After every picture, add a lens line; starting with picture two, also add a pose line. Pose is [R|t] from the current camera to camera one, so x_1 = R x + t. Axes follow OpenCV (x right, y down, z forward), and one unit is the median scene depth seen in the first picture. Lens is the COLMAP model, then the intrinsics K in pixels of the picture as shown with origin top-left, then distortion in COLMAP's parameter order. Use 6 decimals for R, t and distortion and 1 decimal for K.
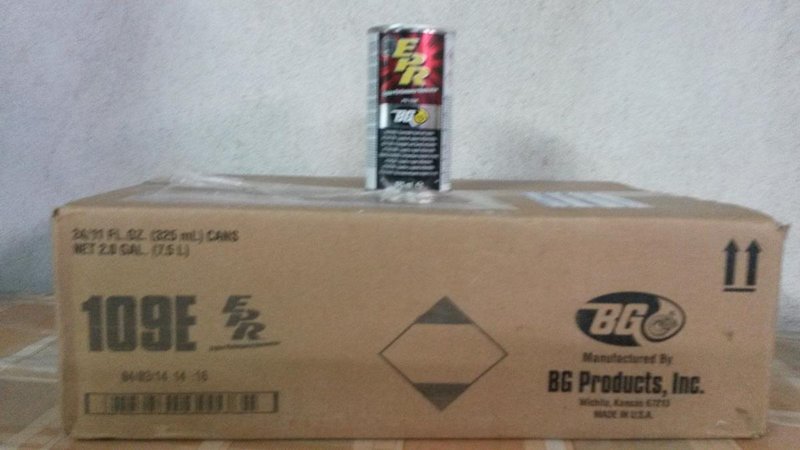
lens RADIAL K [[684.6, 0, 399.4], [0, 684.6, 222.5], [0, 0, 1]] dist [0.007841, -0.037505]
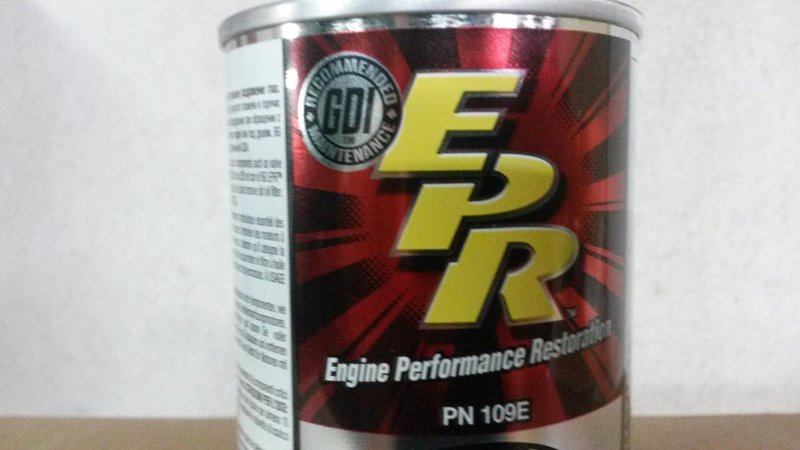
lens RADIAL K [[684.6, 0, 395.5], [0, 684.6, 226.4], [0, 0, 1]] dist [0.007841, -0.037505]
pose [[0.998659, -0.034195, -0.038874, 0.000066], [0.030299, 0.994850, -0.096724, -0.094178], [0.041981, 0.095416, 0.994552, 0.367778]]
